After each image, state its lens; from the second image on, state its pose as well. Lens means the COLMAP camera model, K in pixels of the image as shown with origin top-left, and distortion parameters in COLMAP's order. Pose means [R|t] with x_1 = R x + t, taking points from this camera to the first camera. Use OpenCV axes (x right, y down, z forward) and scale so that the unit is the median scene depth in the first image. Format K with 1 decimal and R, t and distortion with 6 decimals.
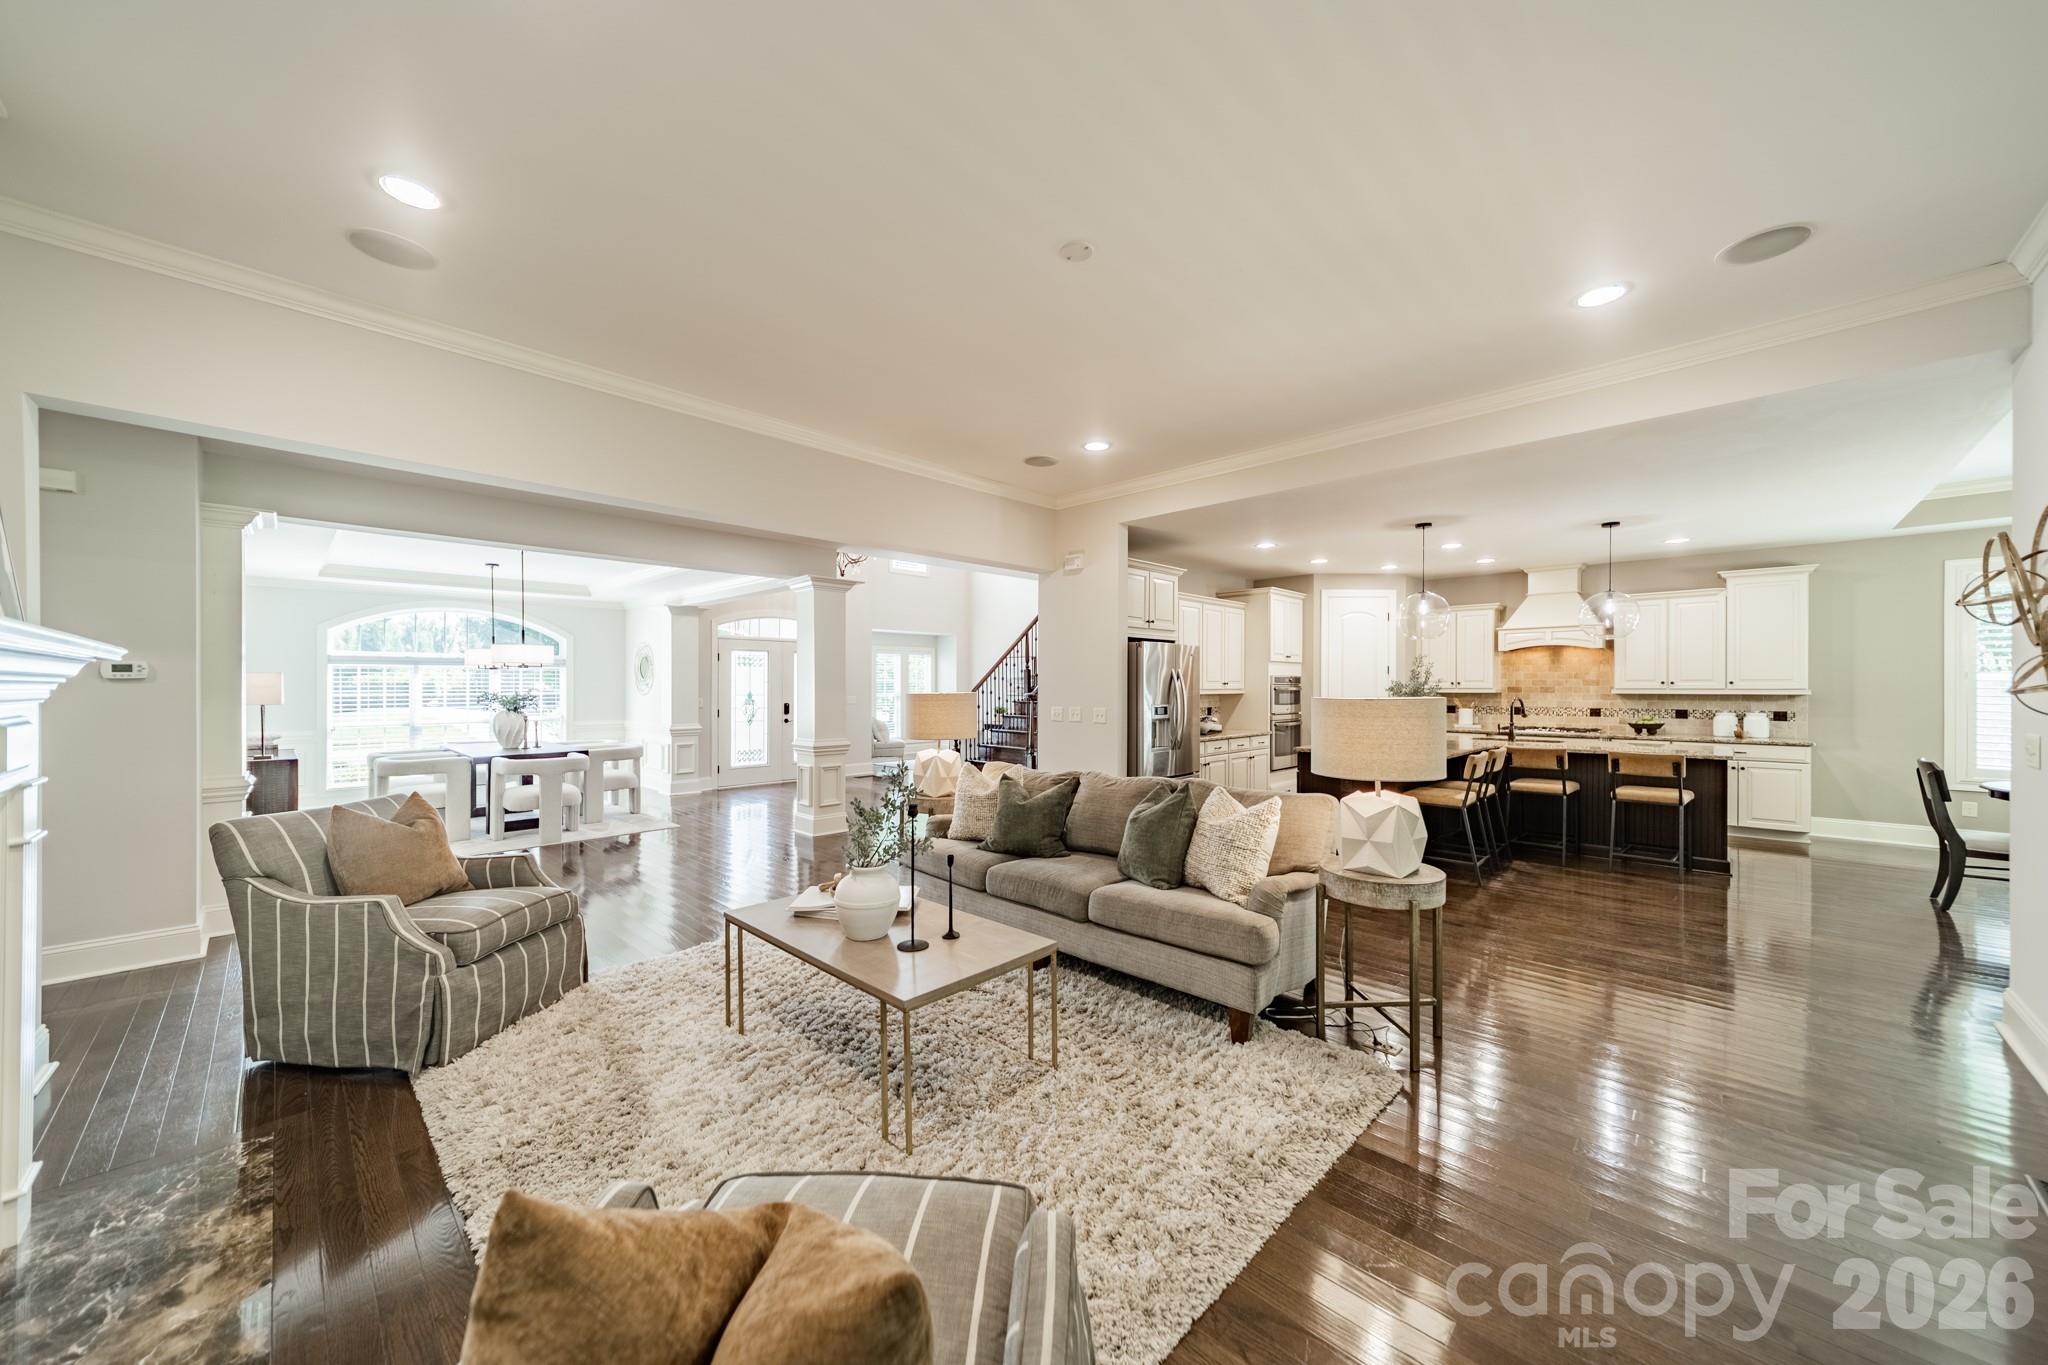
lens RADIAL K [[725.2, 0, 1025.5], [0, 725.2, 687.3], [0, 0, 1]] dist [0.008654, -0.000100]
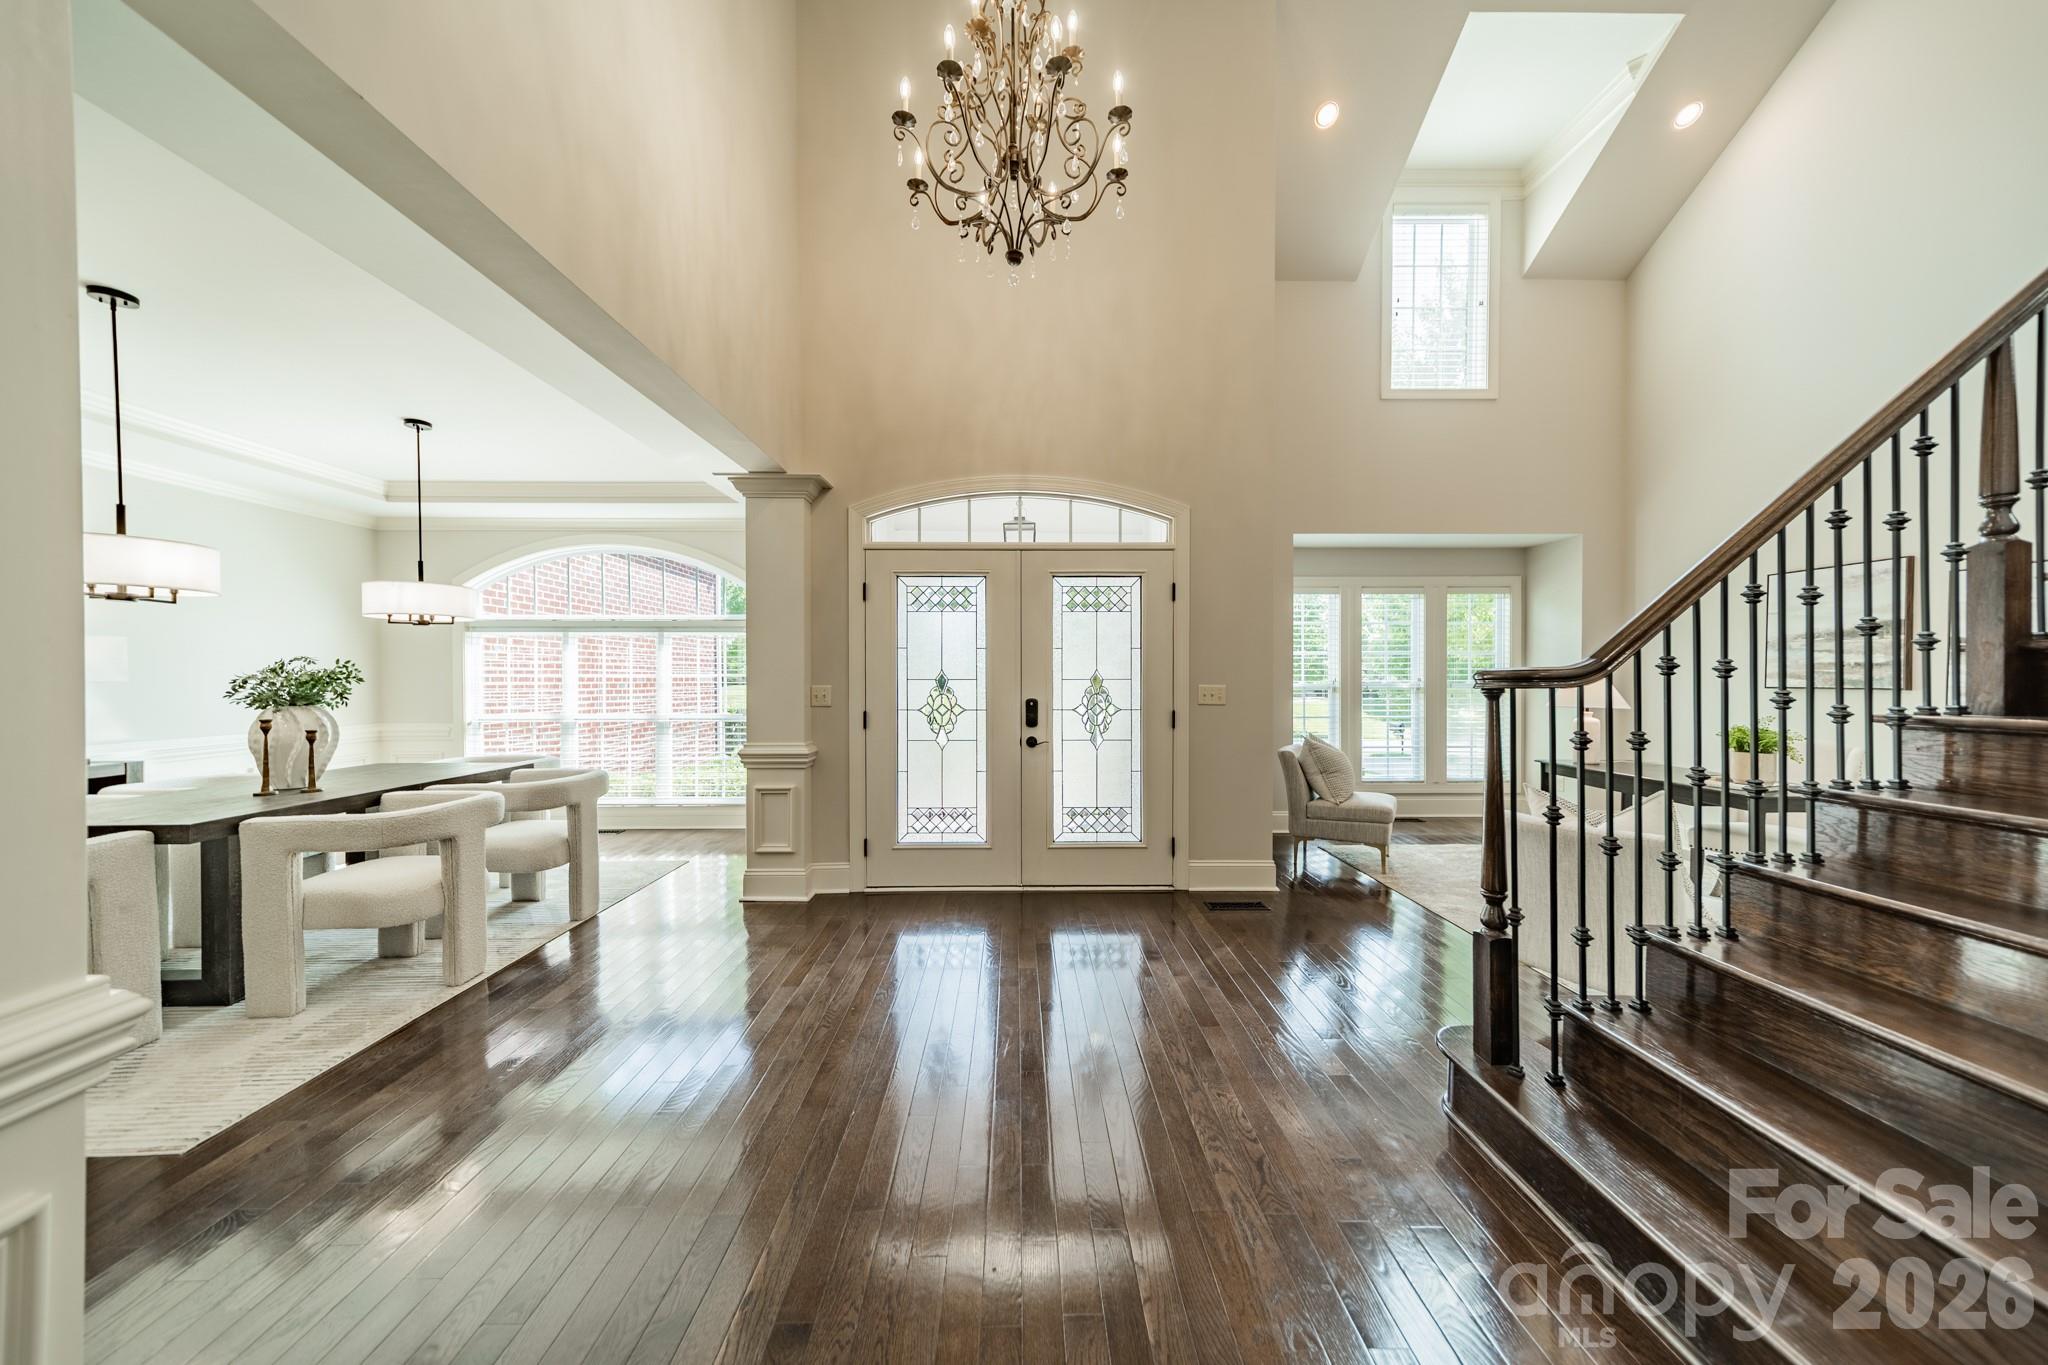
lens RADIAL K [[725.2, 0, 1025.0], [0, 725.2, 681.3], [0, 0, 1]] dist [0.008654, -0.000100]
pose [[0.709046, 0.002987, -0.705156, -0.050695], [-0.001920, 0.999995, 0.002306, 0.013192], [0.705160, -0.000282, 0.709048, 0.859205]]
